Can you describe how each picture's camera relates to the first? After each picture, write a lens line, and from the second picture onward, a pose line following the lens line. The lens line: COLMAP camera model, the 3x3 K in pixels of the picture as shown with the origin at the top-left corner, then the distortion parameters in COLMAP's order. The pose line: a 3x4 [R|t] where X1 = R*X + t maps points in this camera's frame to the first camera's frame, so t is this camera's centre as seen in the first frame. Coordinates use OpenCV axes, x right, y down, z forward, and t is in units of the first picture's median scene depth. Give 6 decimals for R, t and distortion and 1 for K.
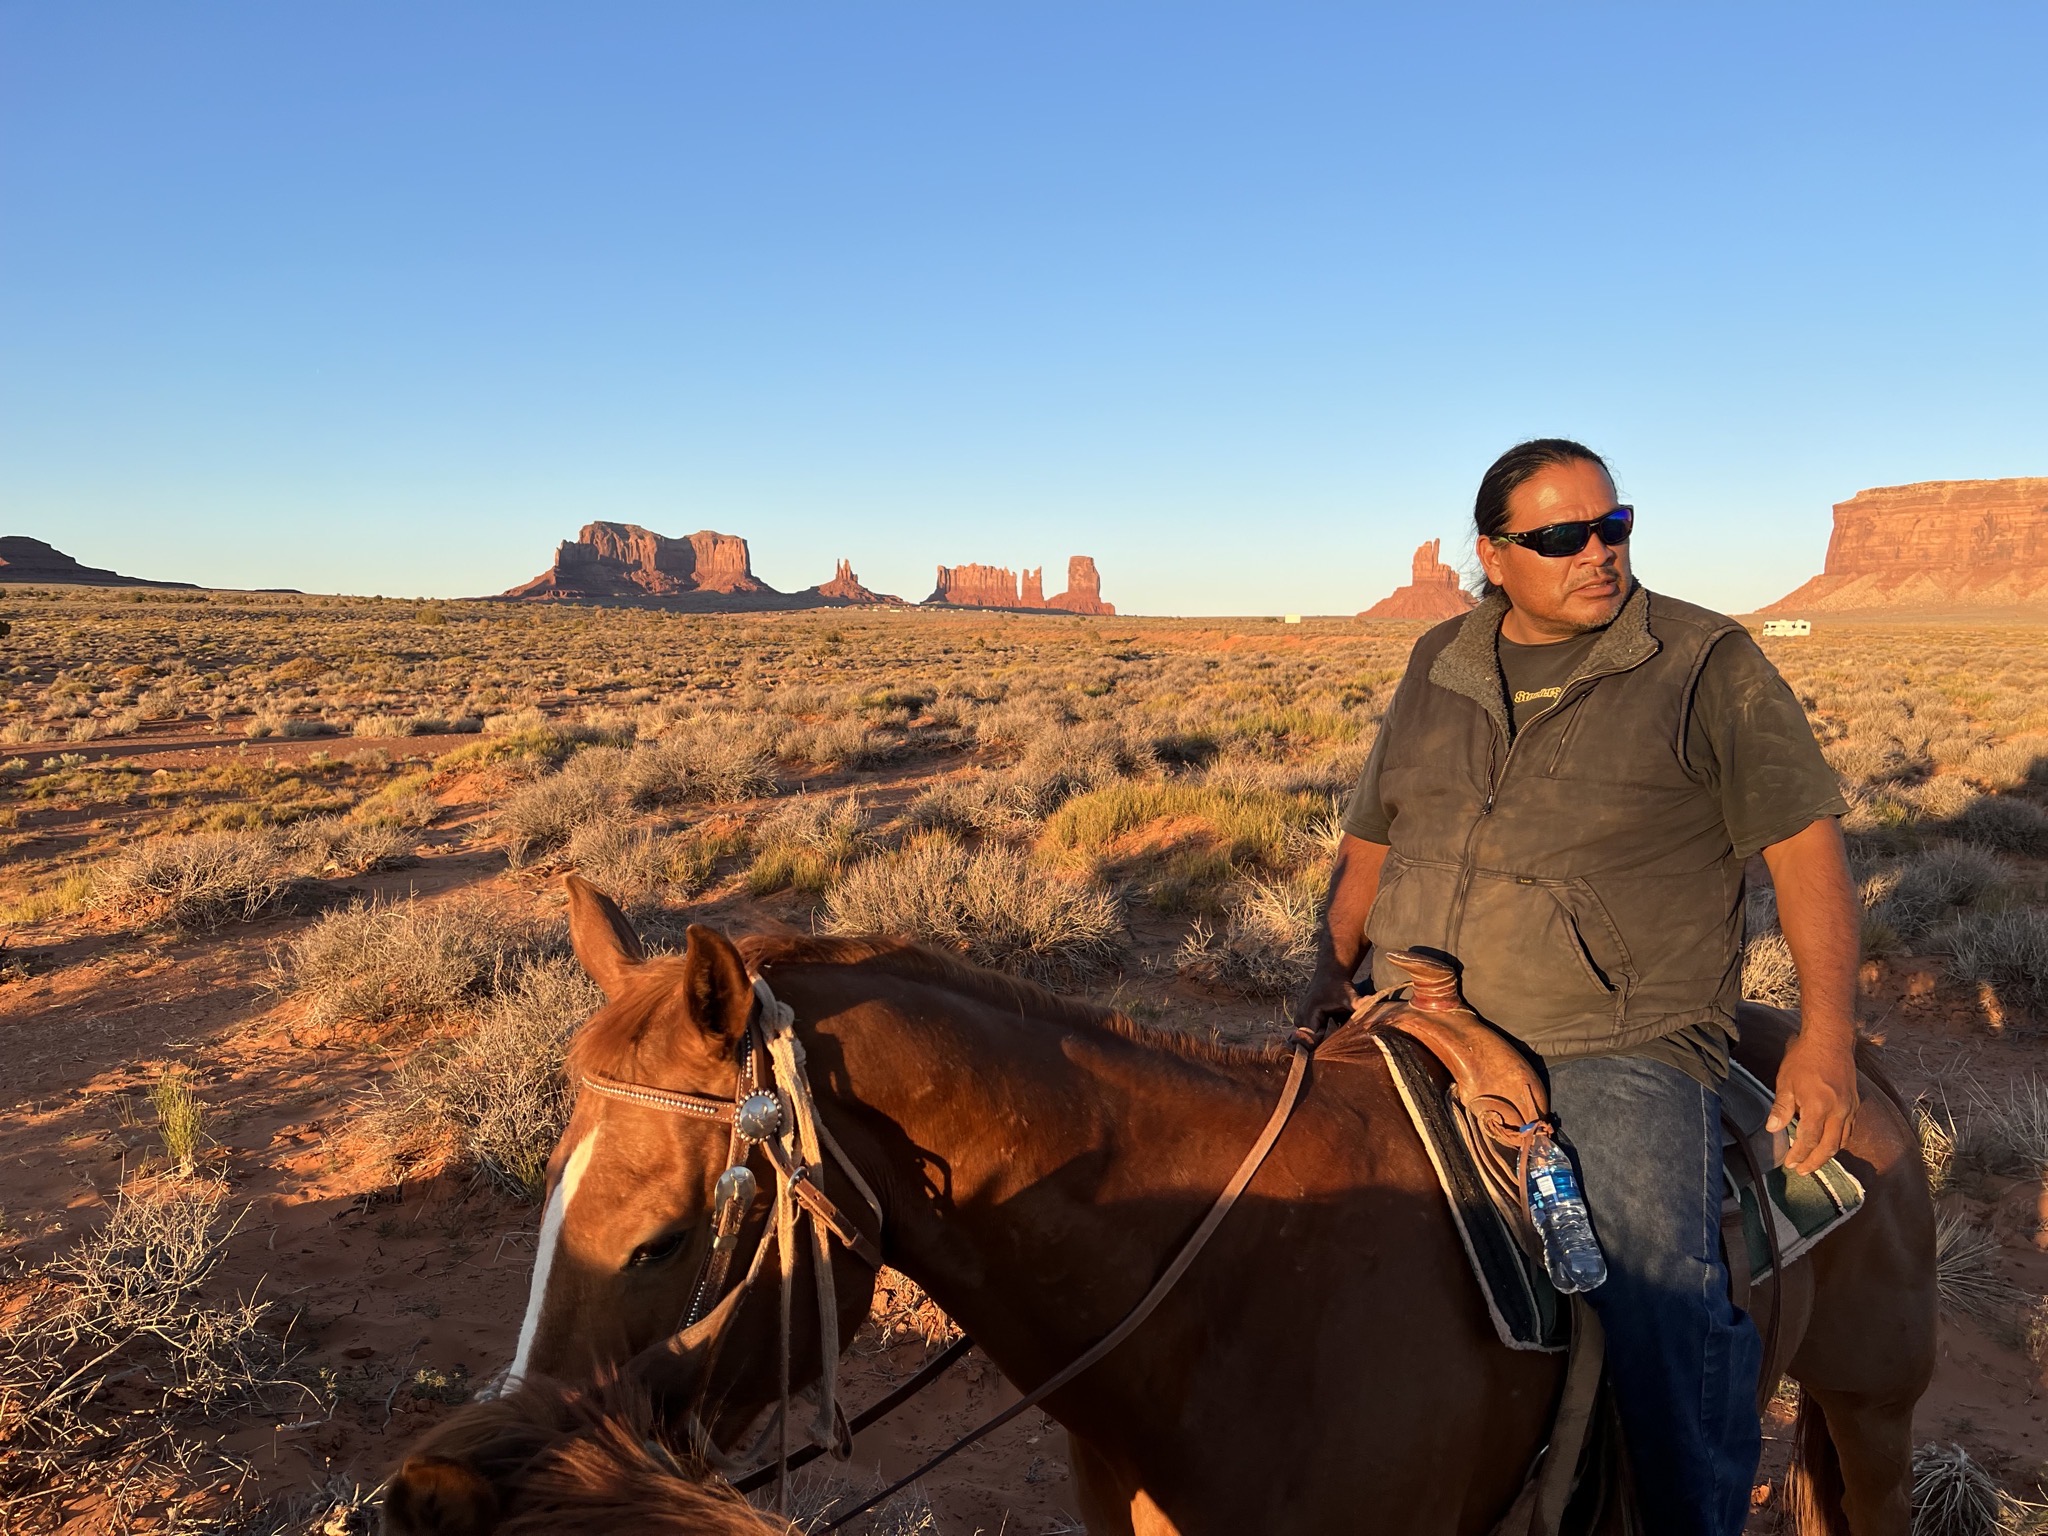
lens RADIAL K [[1520.8, 0, 1038.9], [0, 1520.8, 802.3], [0, 0, 1]] dist [0.041524, -0.072879]
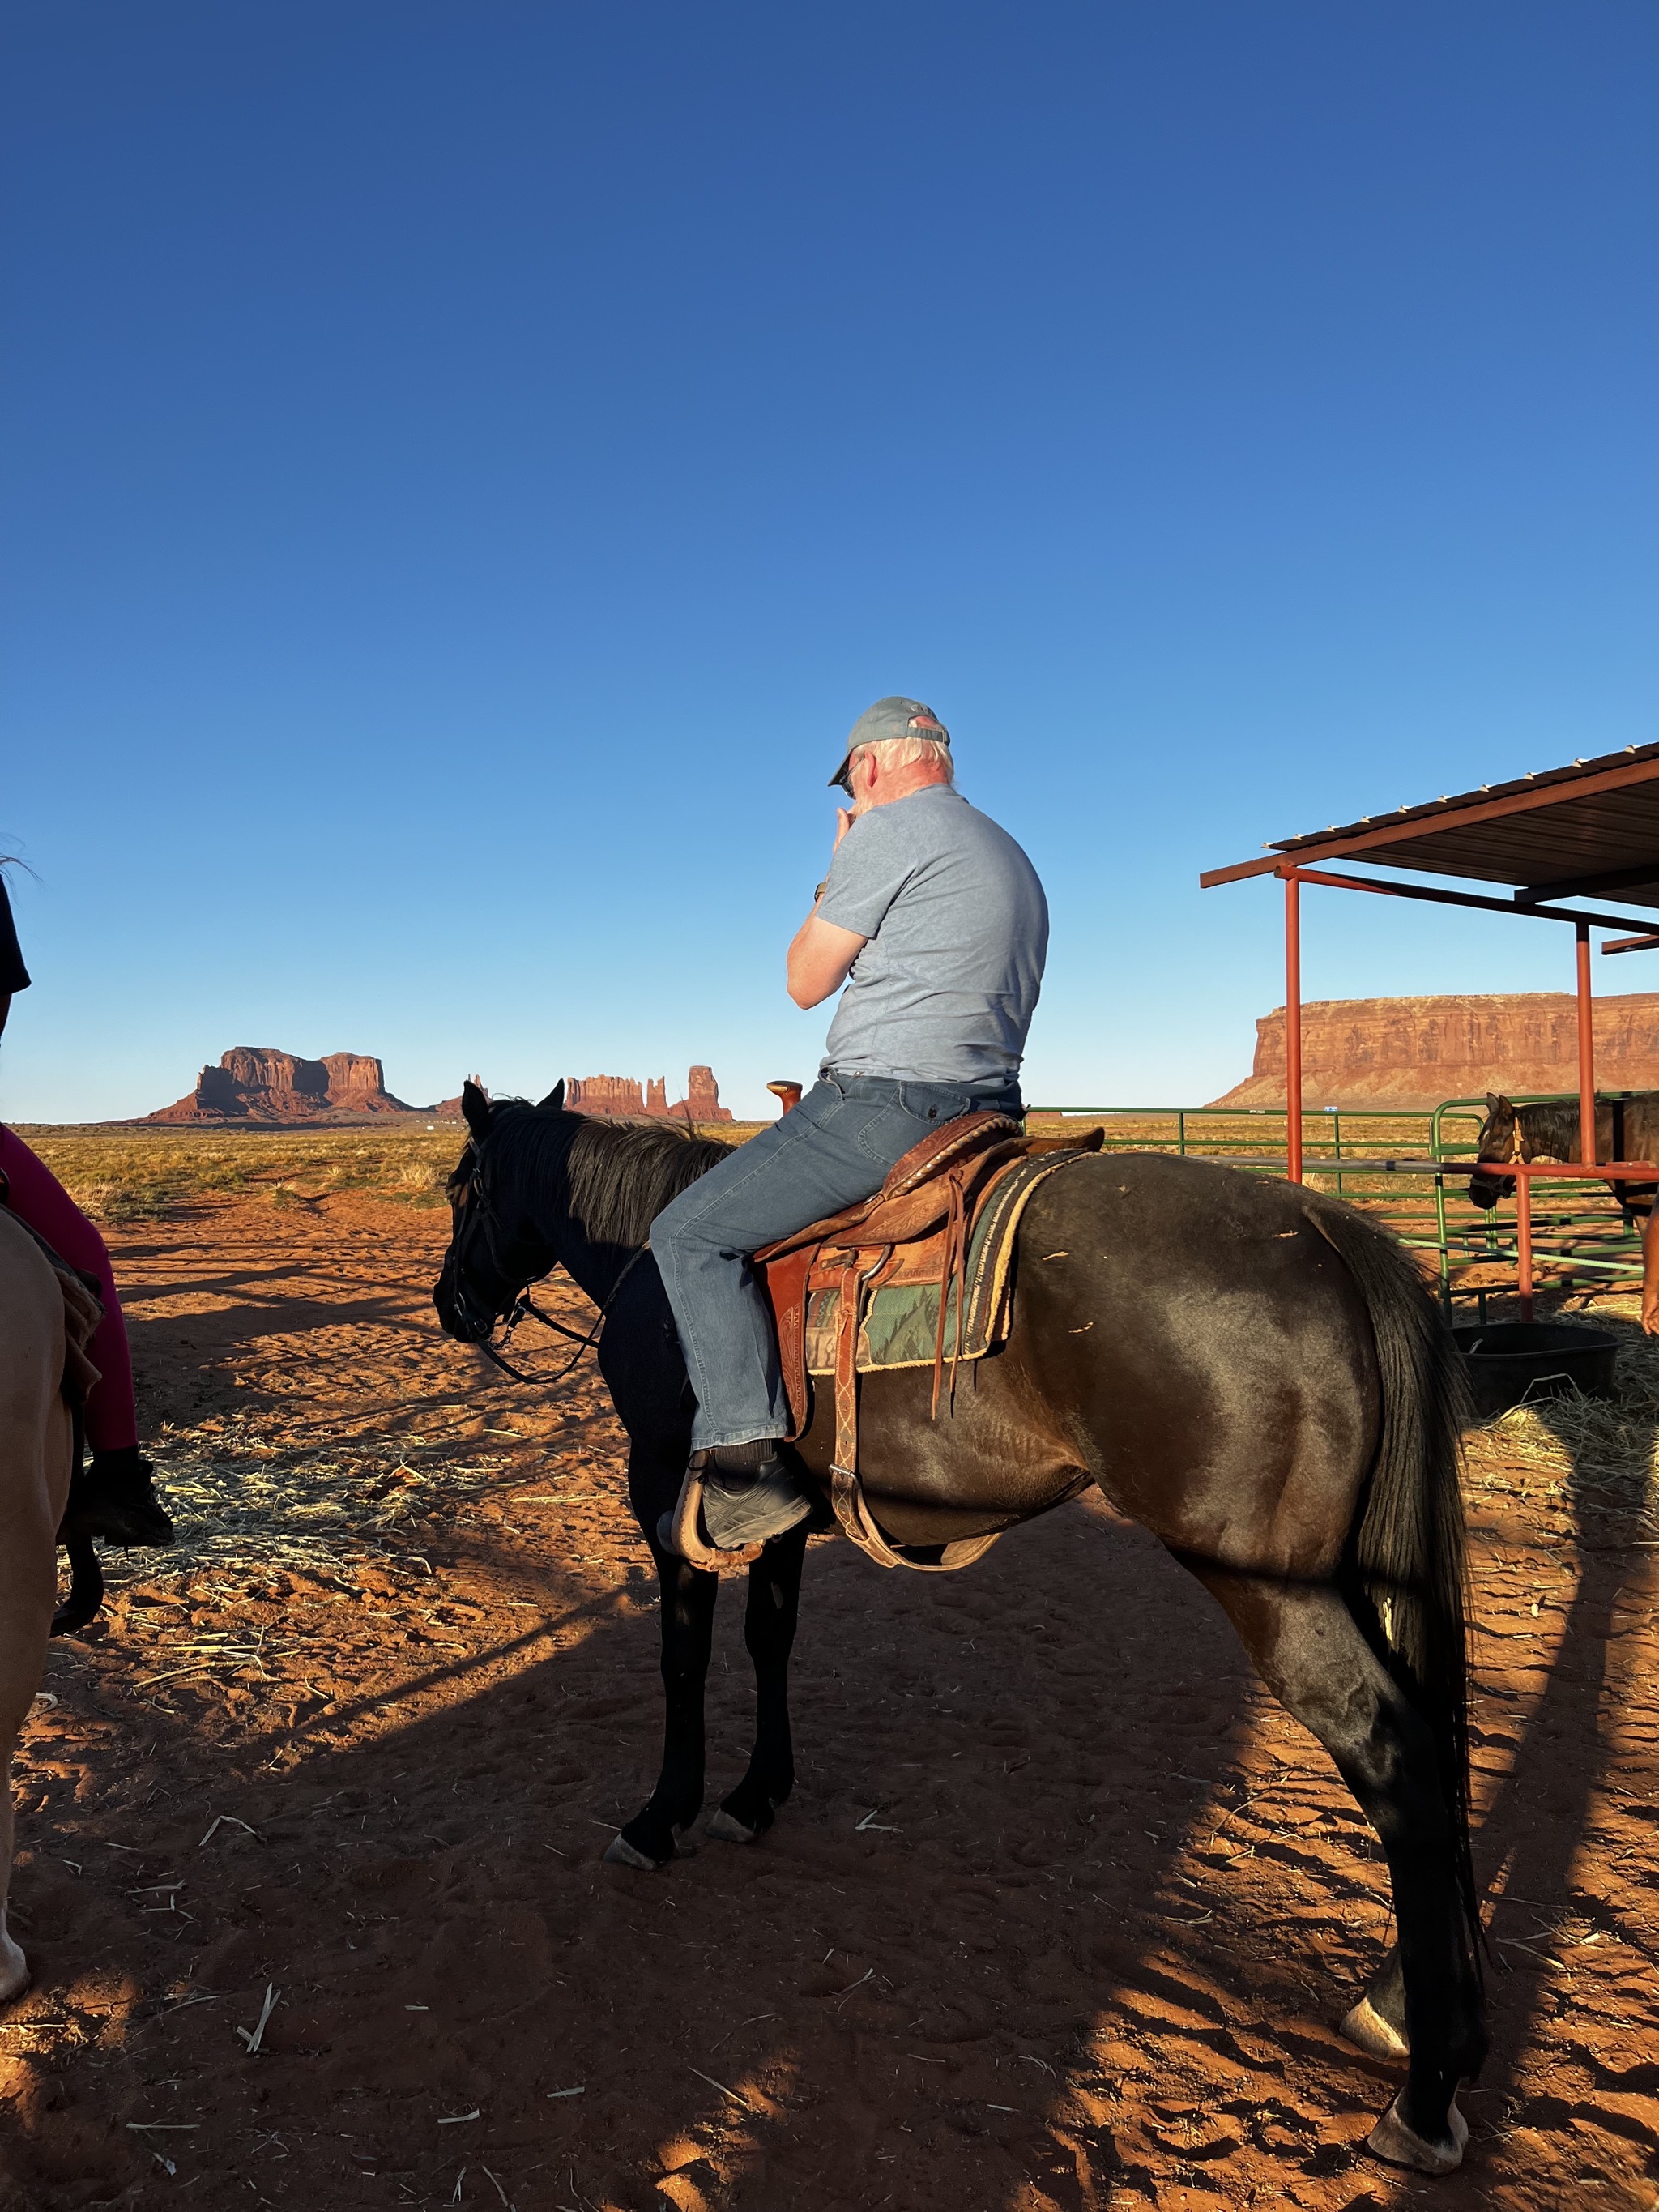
lens RADIAL K [[1661.6, 0, 834.5], [0, 1661.6, 1086.4], [0, 0, 1]] dist [0.052639, -0.064760]
pose [[0.998505, -0.024460, 0.048875, 0.125171], [0.031047, 0.989816, -0.138929, 0.031981], [-0.044979, 0.140239, 0.989096, -0.294275]]
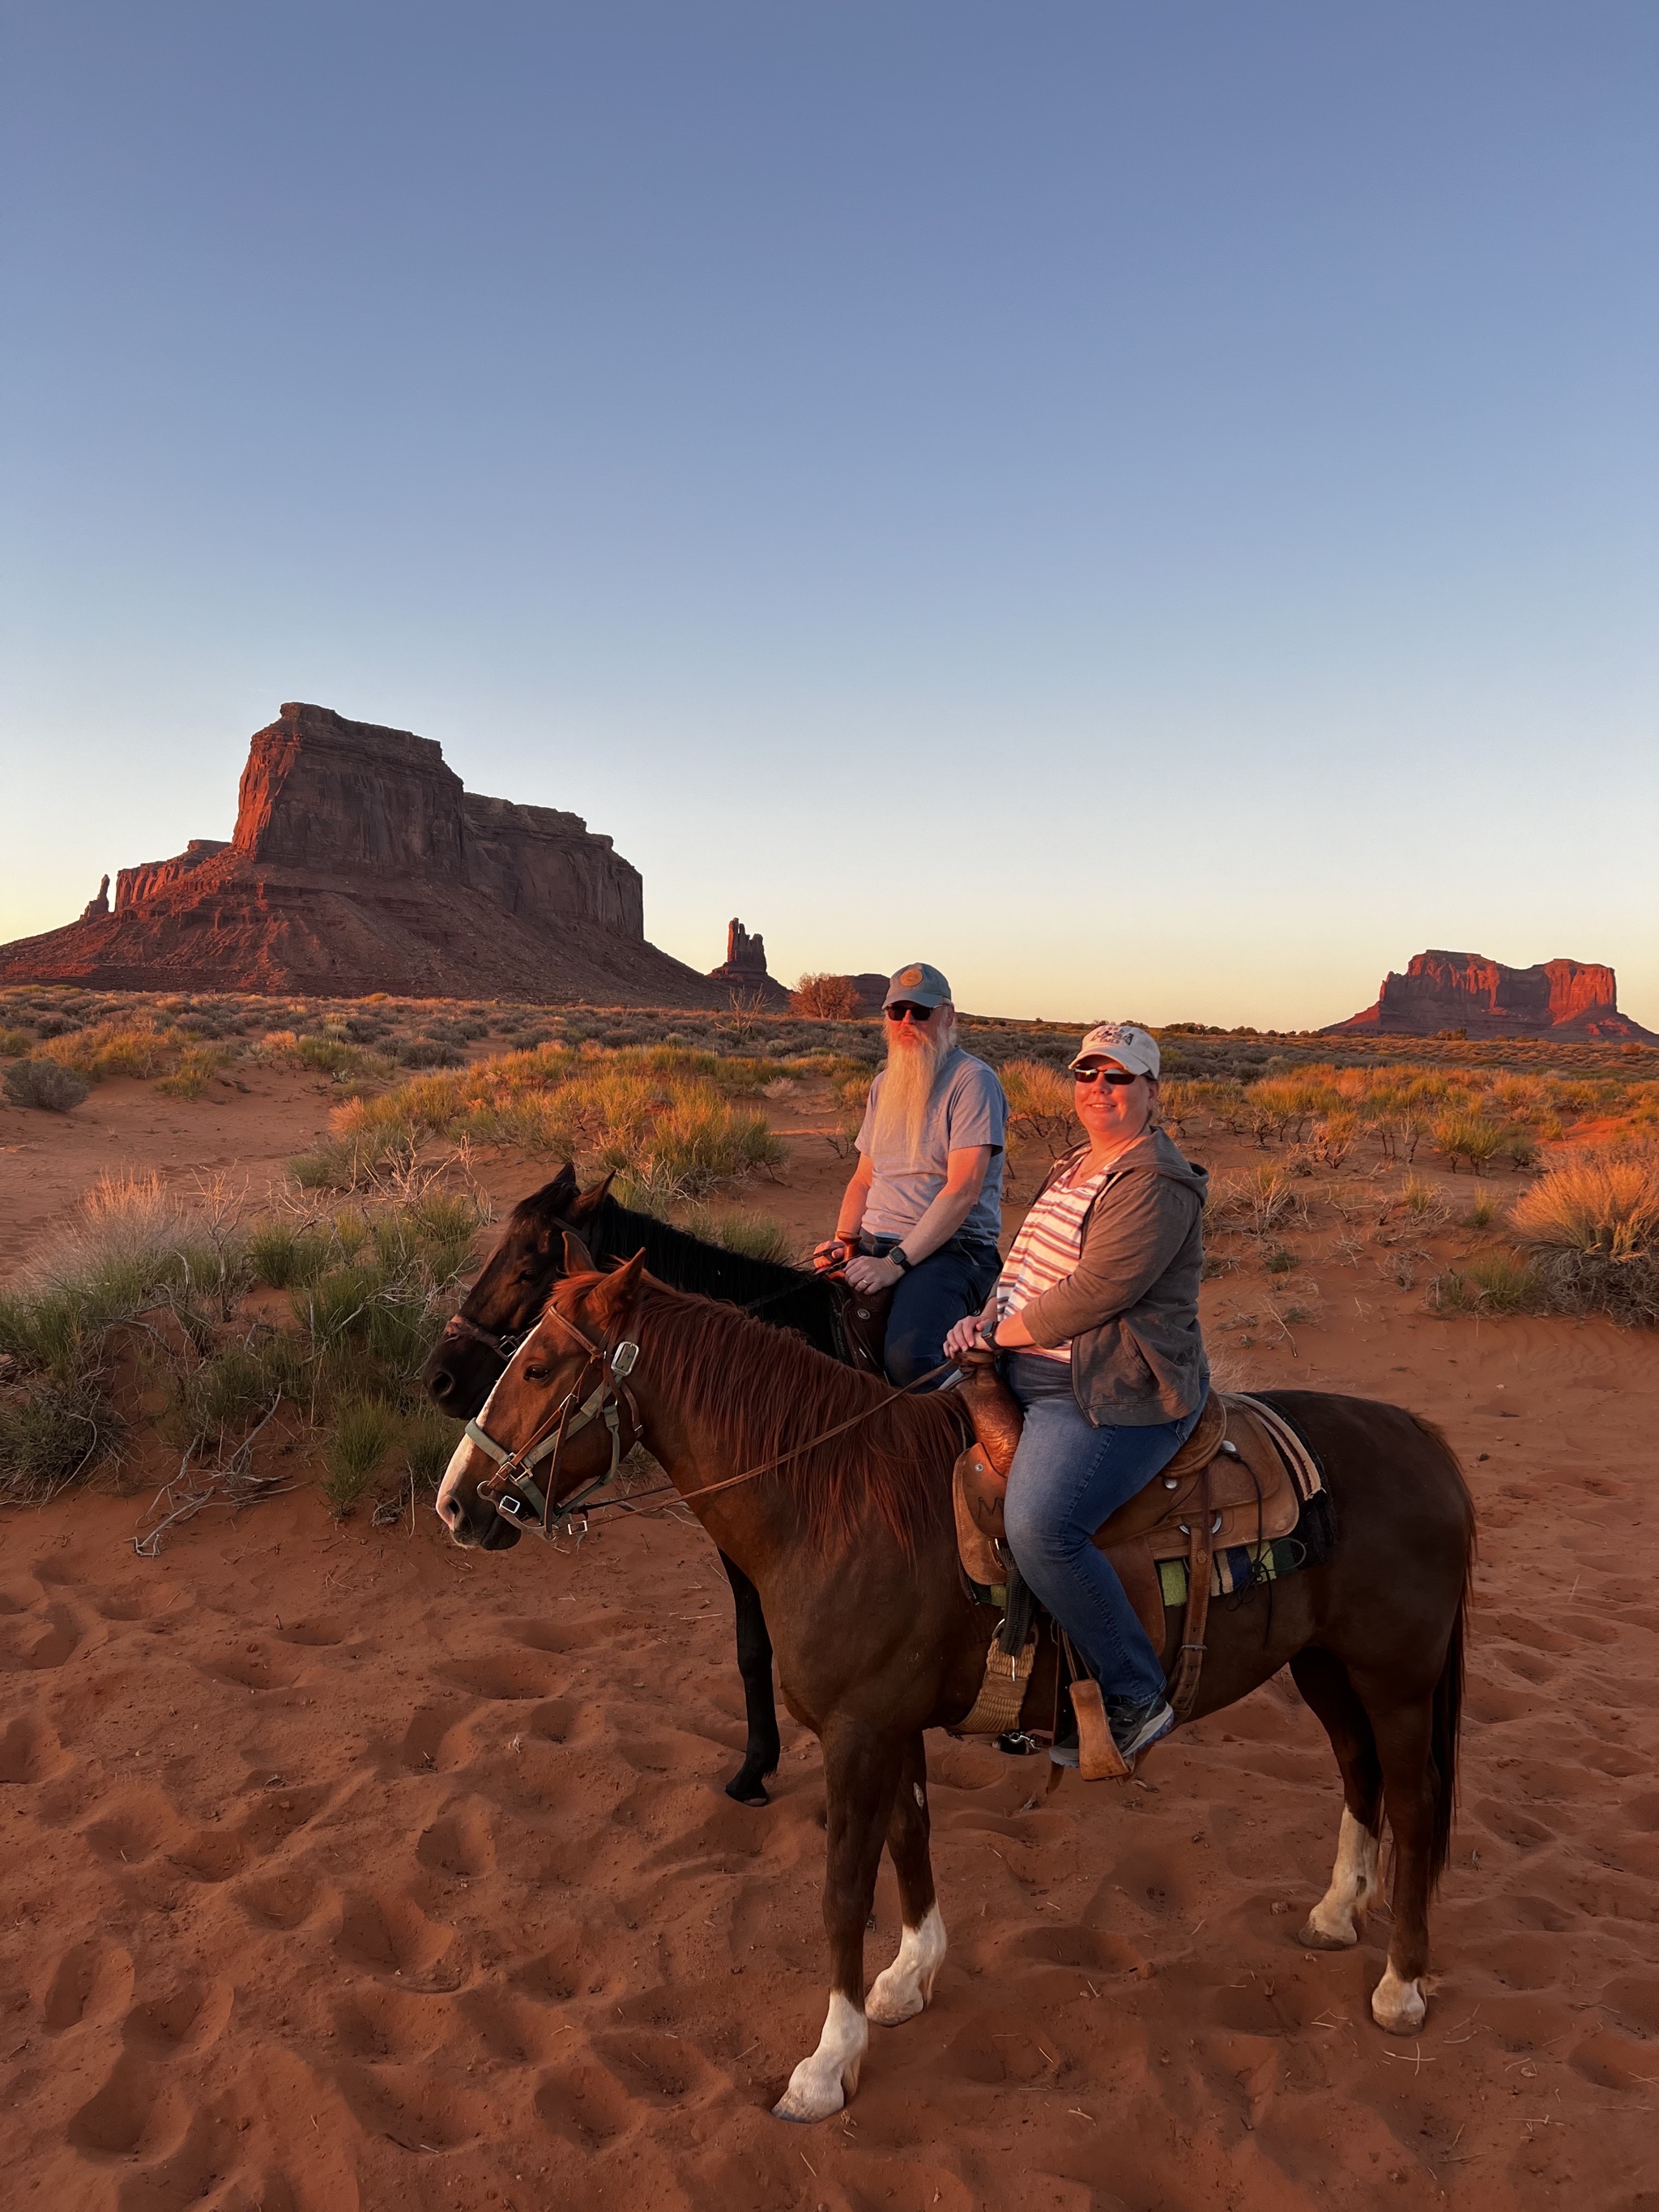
lens RADIAL K [[1661.6, 0, 829.9], [0, 1661.6, 1121.5], [0, 0, 1]] dist [0.052639, -0.064760]
pose [[0.827772, 0.041818, -0.559503, -0.064680], [-0.088086, 0.994538, -0.055987, -0.005951], [0.554106, 0.095629, 0.826935, 0.062015]]
